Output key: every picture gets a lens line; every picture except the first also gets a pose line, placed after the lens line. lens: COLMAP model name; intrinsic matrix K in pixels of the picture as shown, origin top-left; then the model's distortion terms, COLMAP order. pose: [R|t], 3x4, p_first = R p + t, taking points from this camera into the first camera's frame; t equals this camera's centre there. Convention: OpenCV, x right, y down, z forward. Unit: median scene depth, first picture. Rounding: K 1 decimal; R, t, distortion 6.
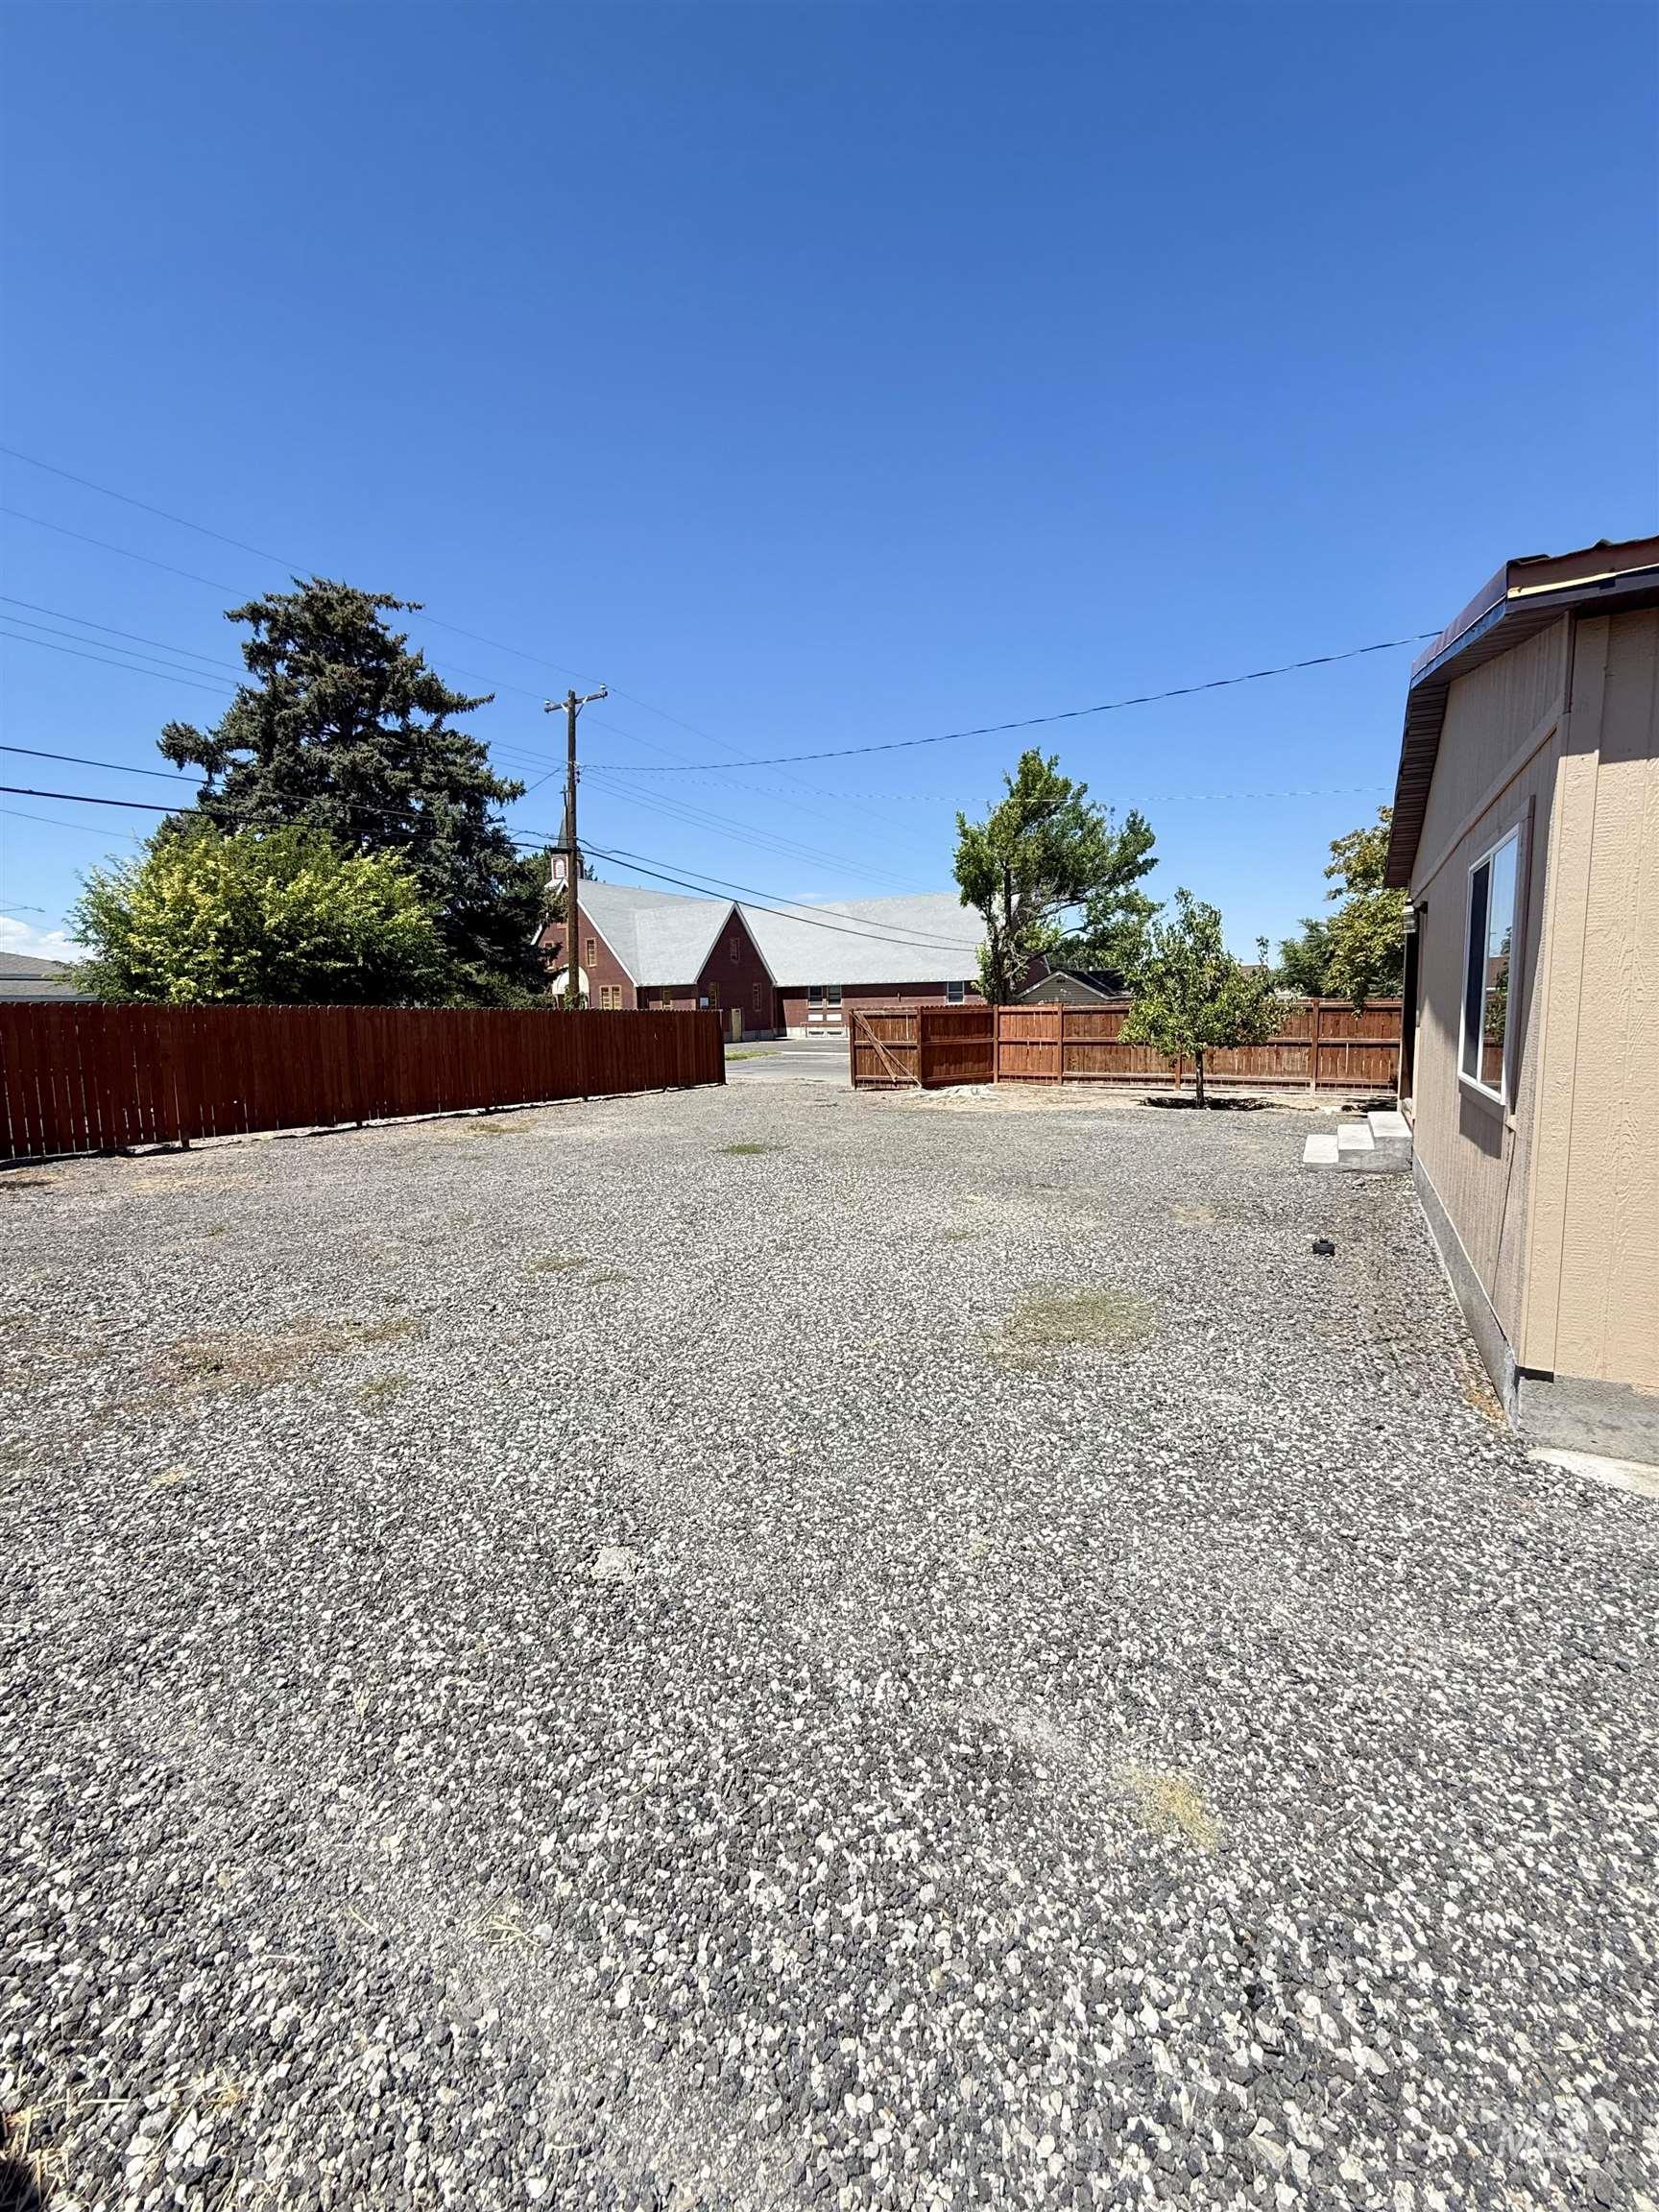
lens RADIAL K [[883.4, 0, 832.5], [0, 883.4, 1101.0], [0, 0, 1]] dist [-0.000926, 0.000209]
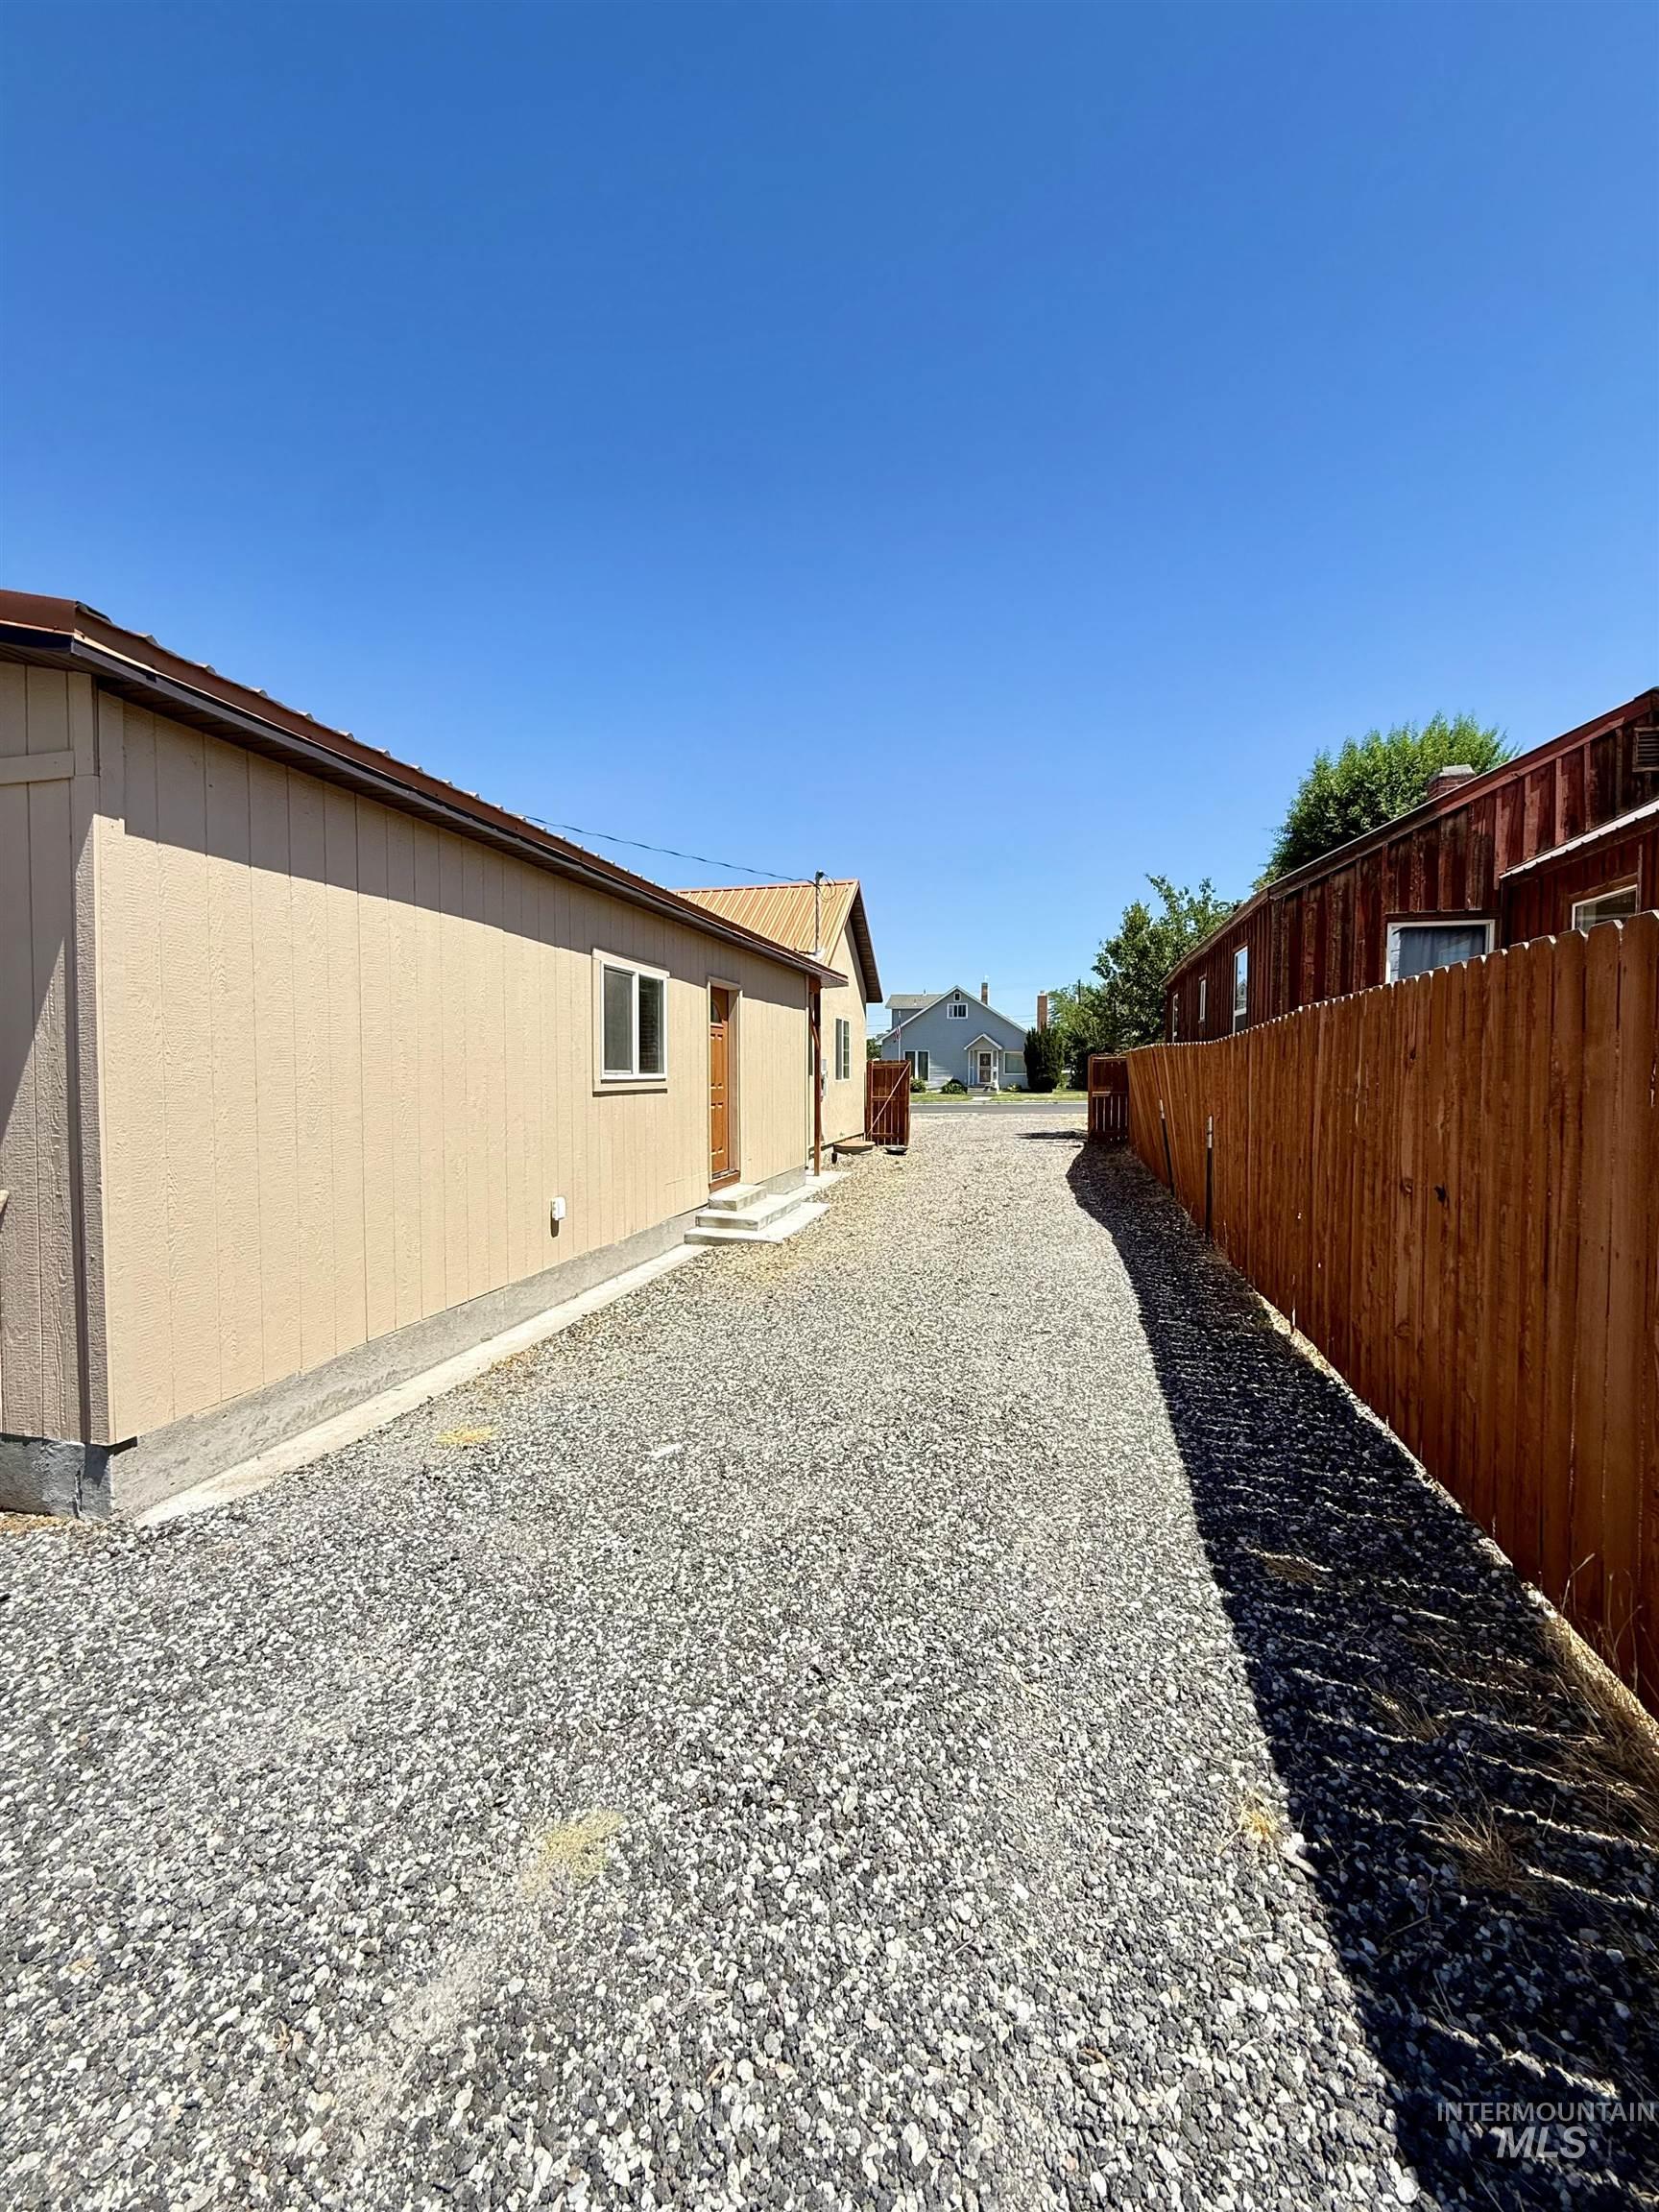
lens RADIAL K [[883.4, 0, 837.3], [0, 883.4, 1107.3], [0, 0, 1]] dist [-0.000926, 0.000209]
pose [[-0.278780, -0.020340, 0.960140, -0.337207], [0.104122, 0.993242, 0.051273, -0.025038], [-0.954694, 0.114266, -0.274778, 0.476769]]
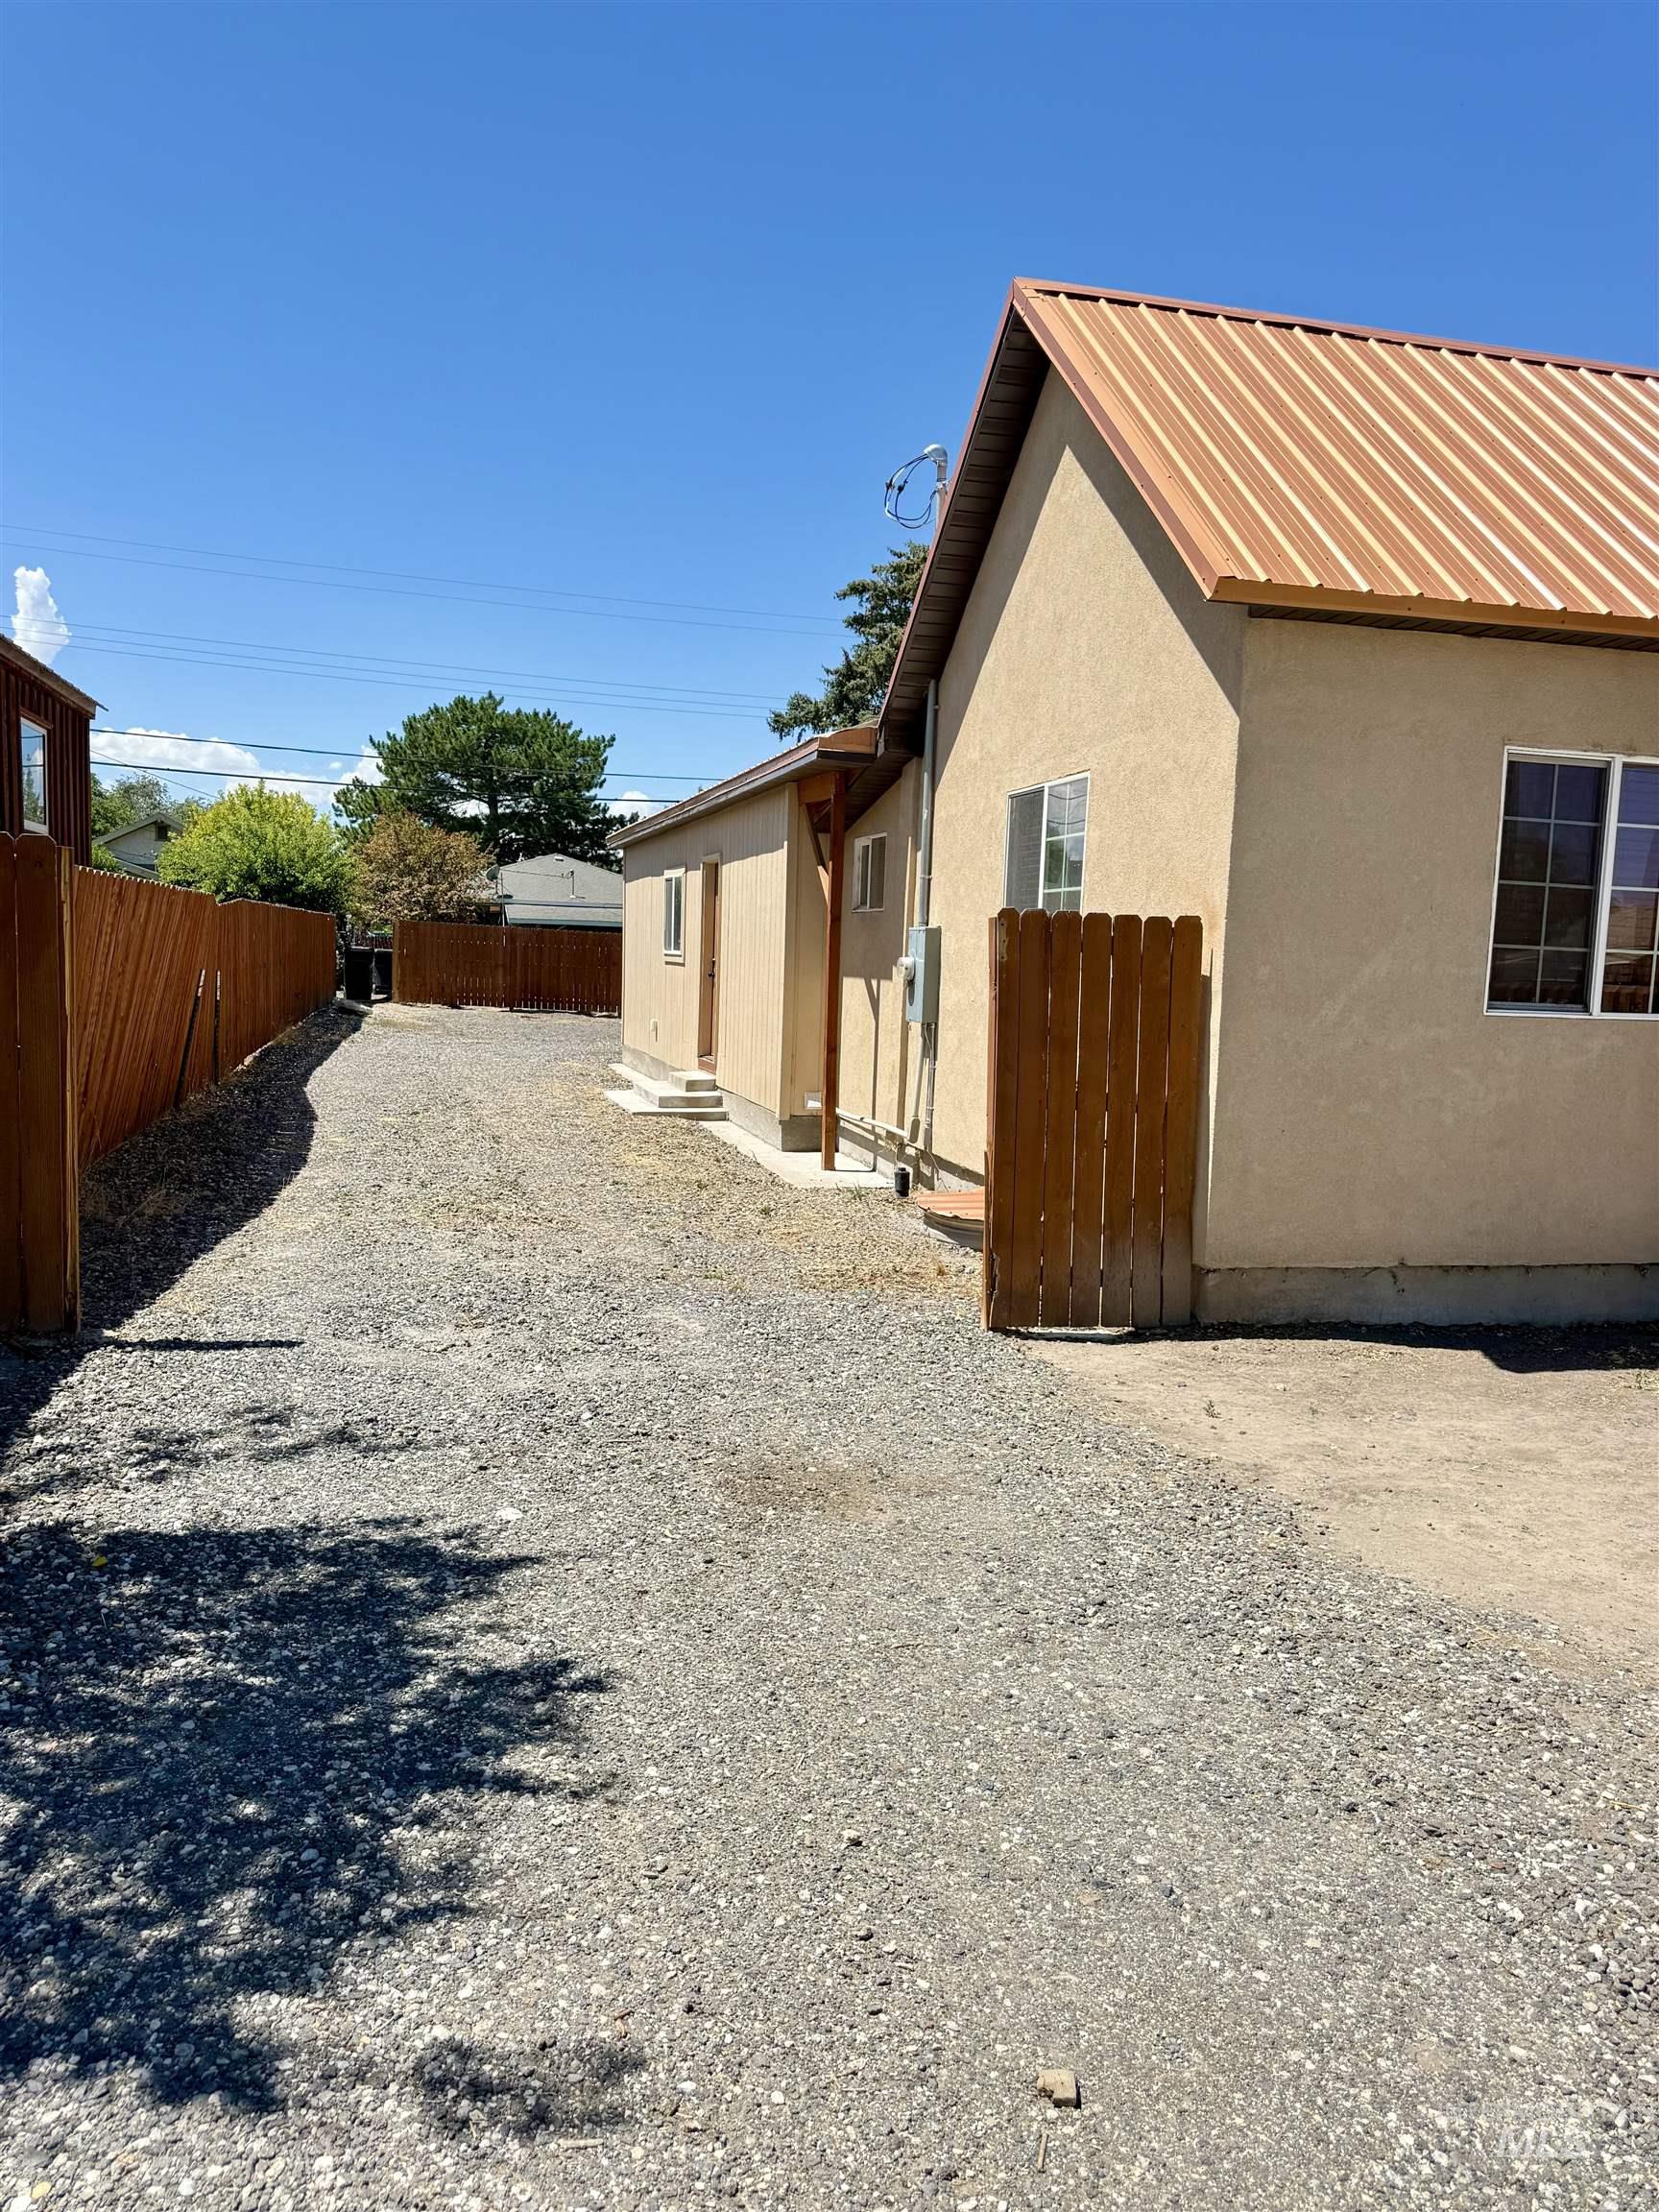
lens RADIAL K [[1562.4, 0, 830.9], [0, 1562.4, 1113.9], [0, 0, 1]] dist [0.093654, -0.003540]
pose [[0.701195, 0.116791, -0.703339, 6.140488], [-0.124677, 0.991378, 0.040324, 0.233233], [0.701984, 0.059415, 0.709710, -3.073267]]
